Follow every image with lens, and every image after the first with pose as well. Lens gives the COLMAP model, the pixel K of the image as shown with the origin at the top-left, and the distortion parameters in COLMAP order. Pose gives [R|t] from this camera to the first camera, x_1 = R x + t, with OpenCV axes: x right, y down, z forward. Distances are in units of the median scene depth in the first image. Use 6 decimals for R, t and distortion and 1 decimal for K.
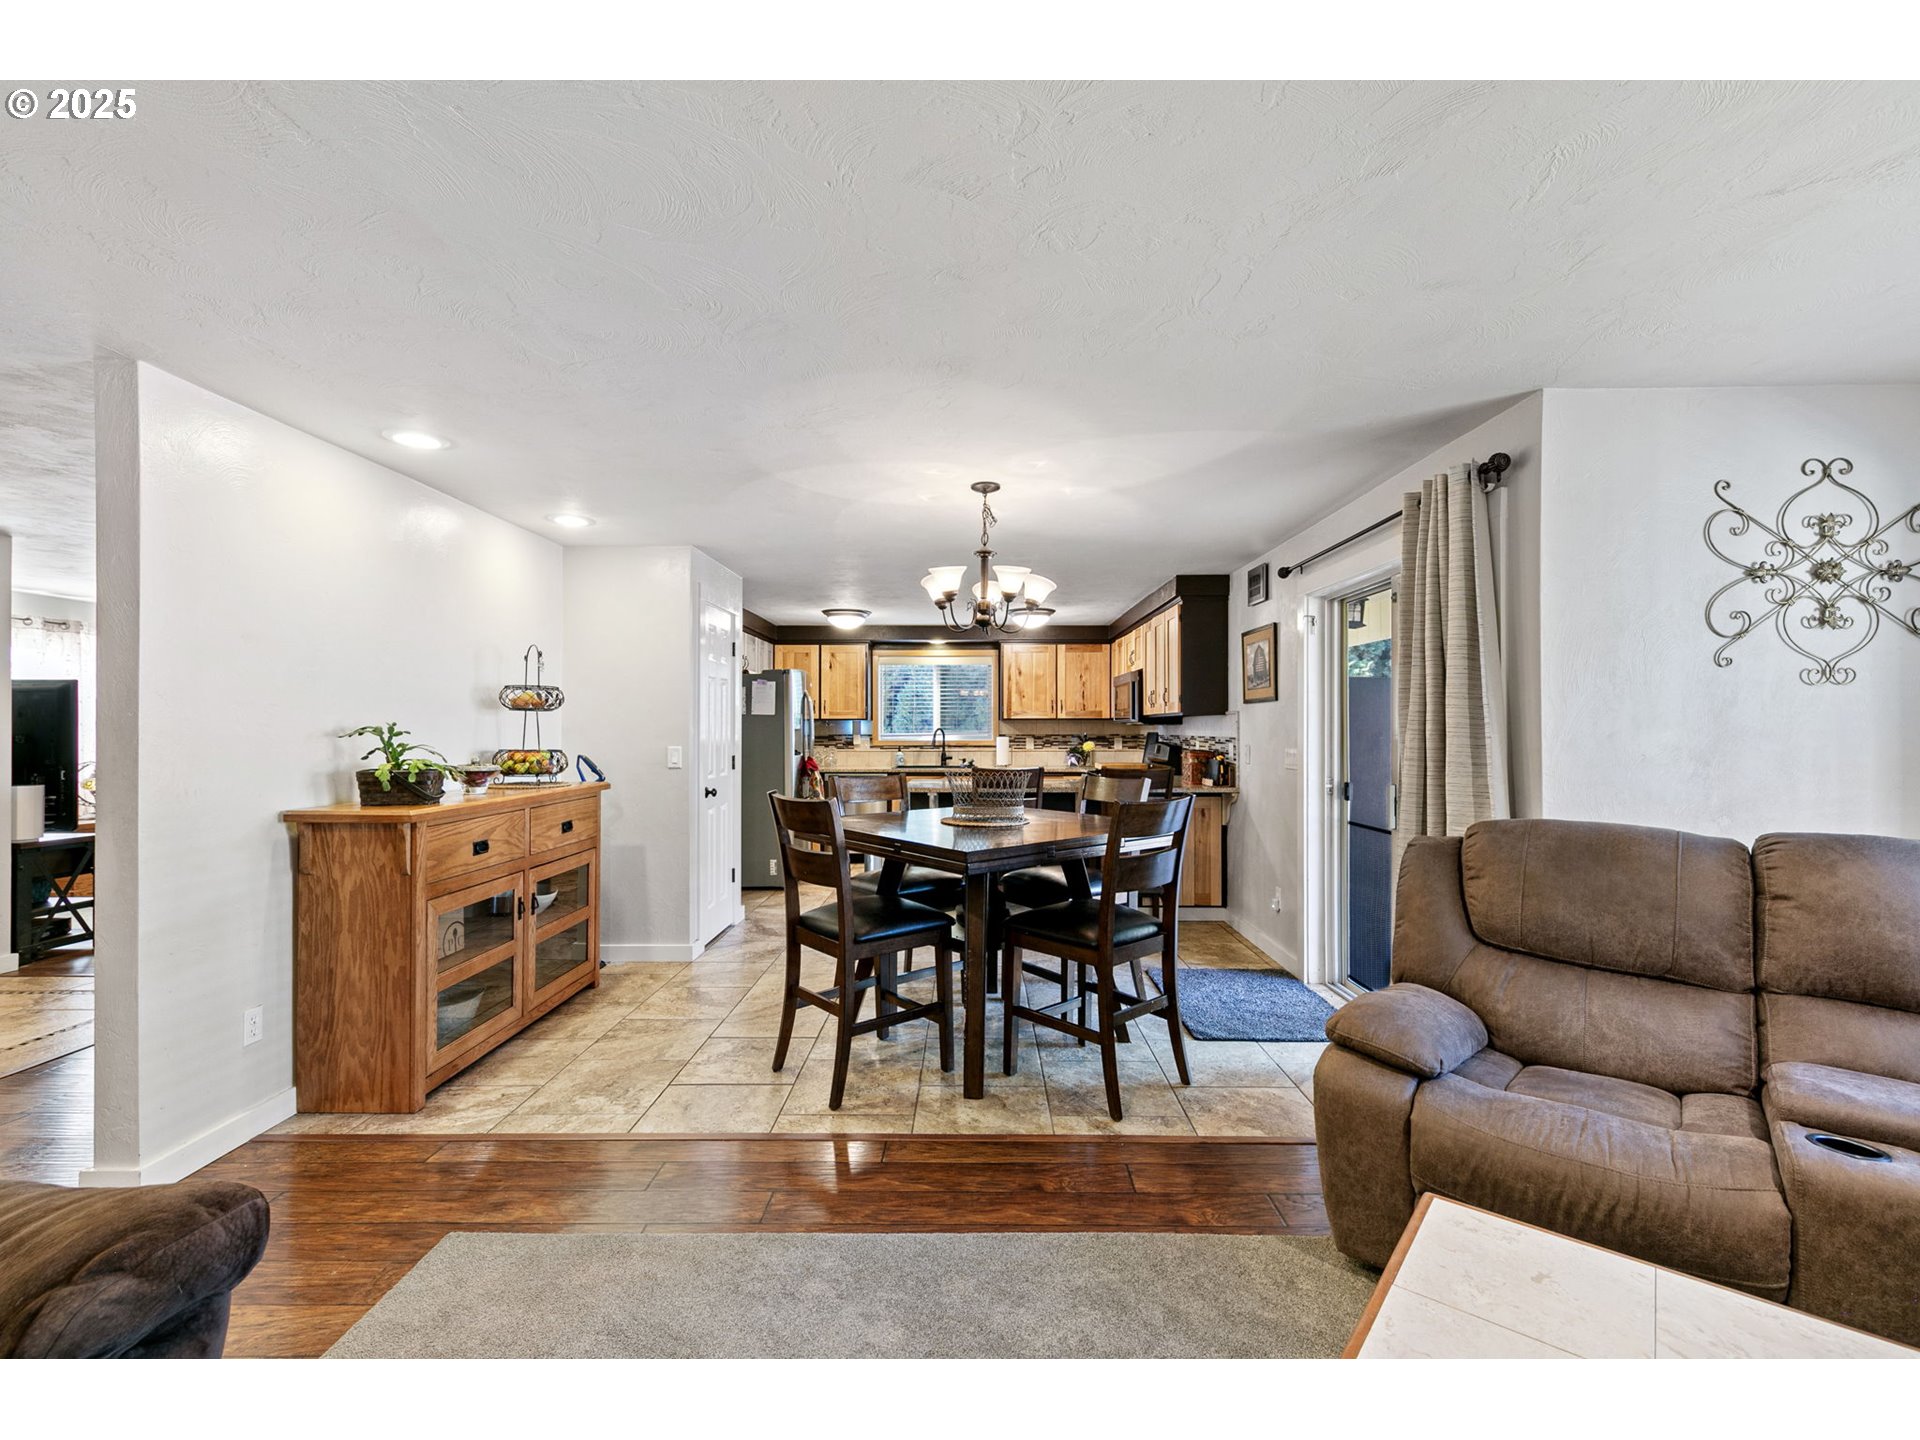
lens RADIAL K [[831.9, 0, 964.0], [0, 831.9, 733.1], [0, 0, 1]] dist [0.006146, -0.000382]
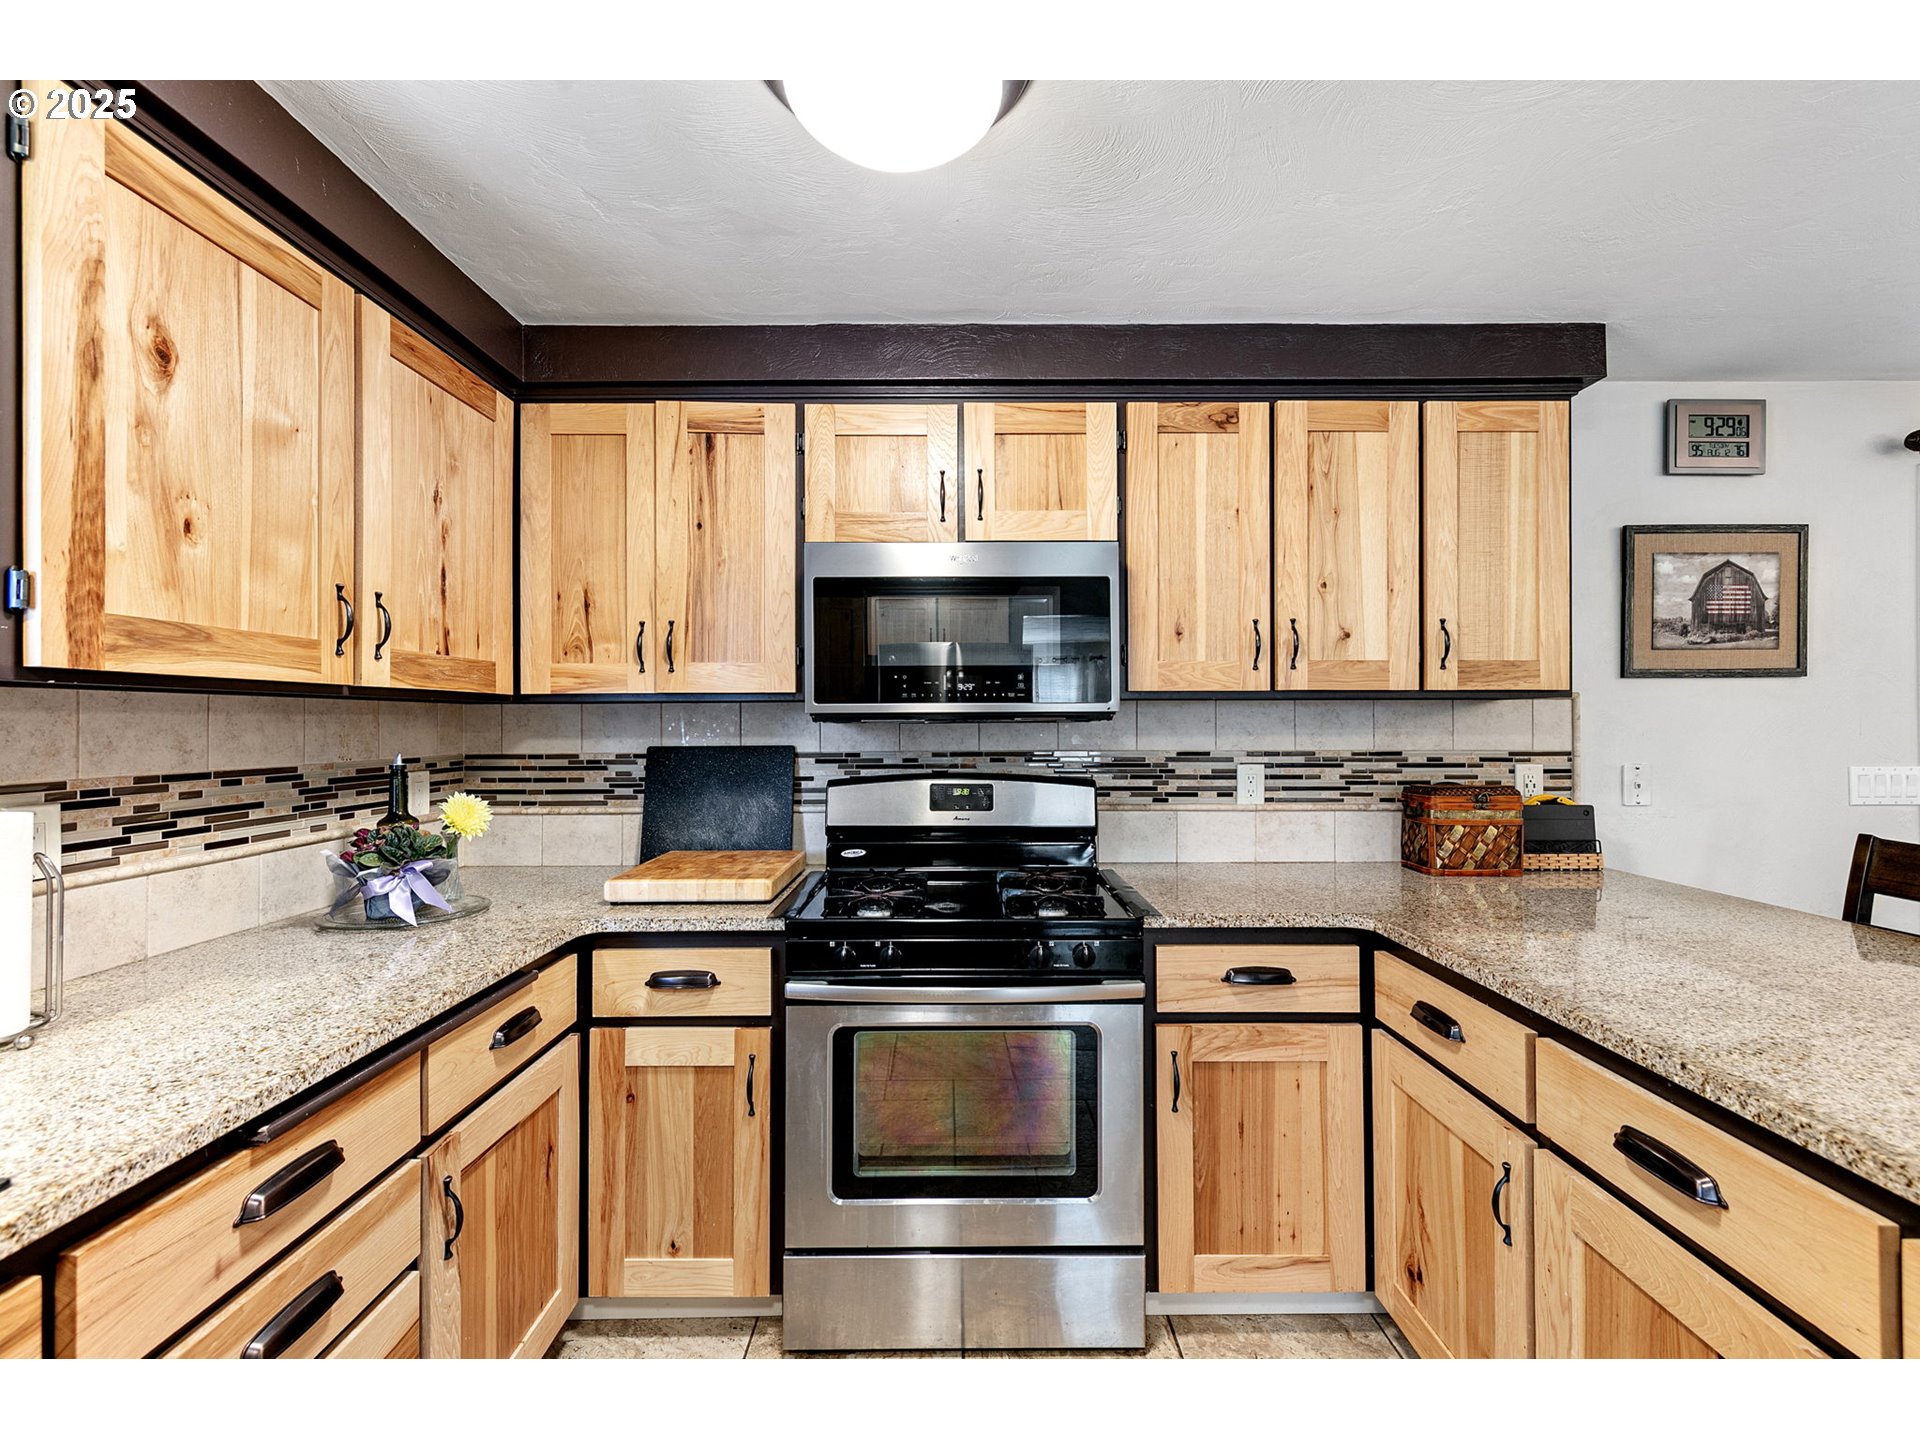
lens RADIAL K [[824.5, 0, 962.5], [0, 824.5, 716.8], [0, 0, 1]] dist [0.007576, -0.000271]
pose [[-0.014416, 0.007889, 0.999865, -0.181527], [0.007532, 0.999941, -0.007781, -0.019526], [-0.999868, 0.007419, -0.014474, 2.055305]]
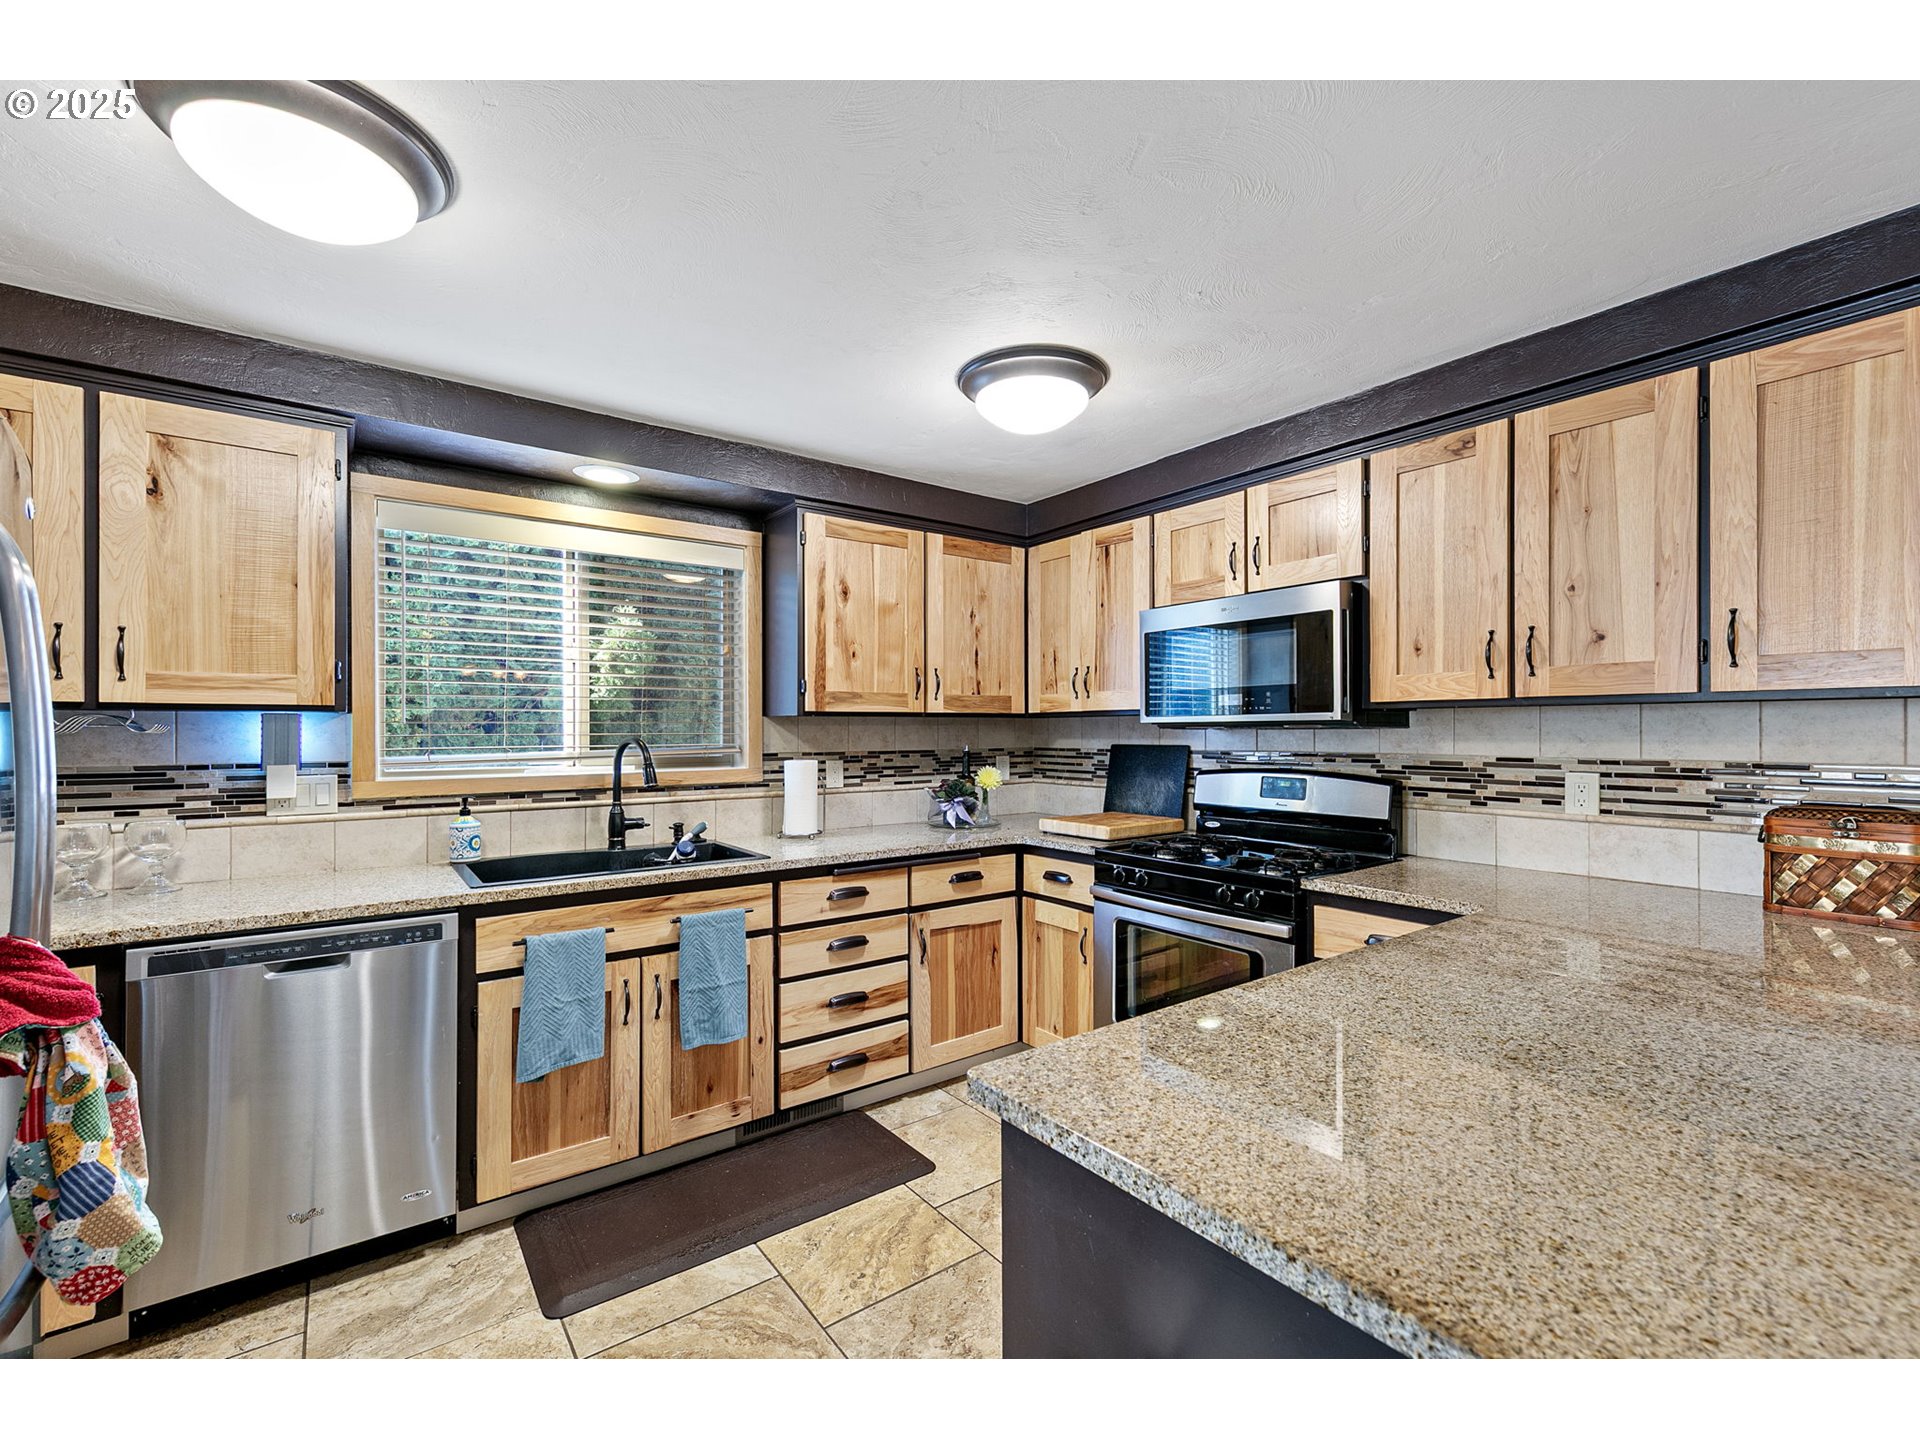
lens RADIAL K [[828.9, 0, 965.8], [0, 828.9, 727.6], [0, 0, 1]] dist [0.005848, -0.000509]
pose [[0.793455, 0.000228, 0.608629, -0.286640], [0.005359, 0.999959, -0.007360, -0.016934], [-0.608606, 0.009102, 0.793421, 1.577460]]
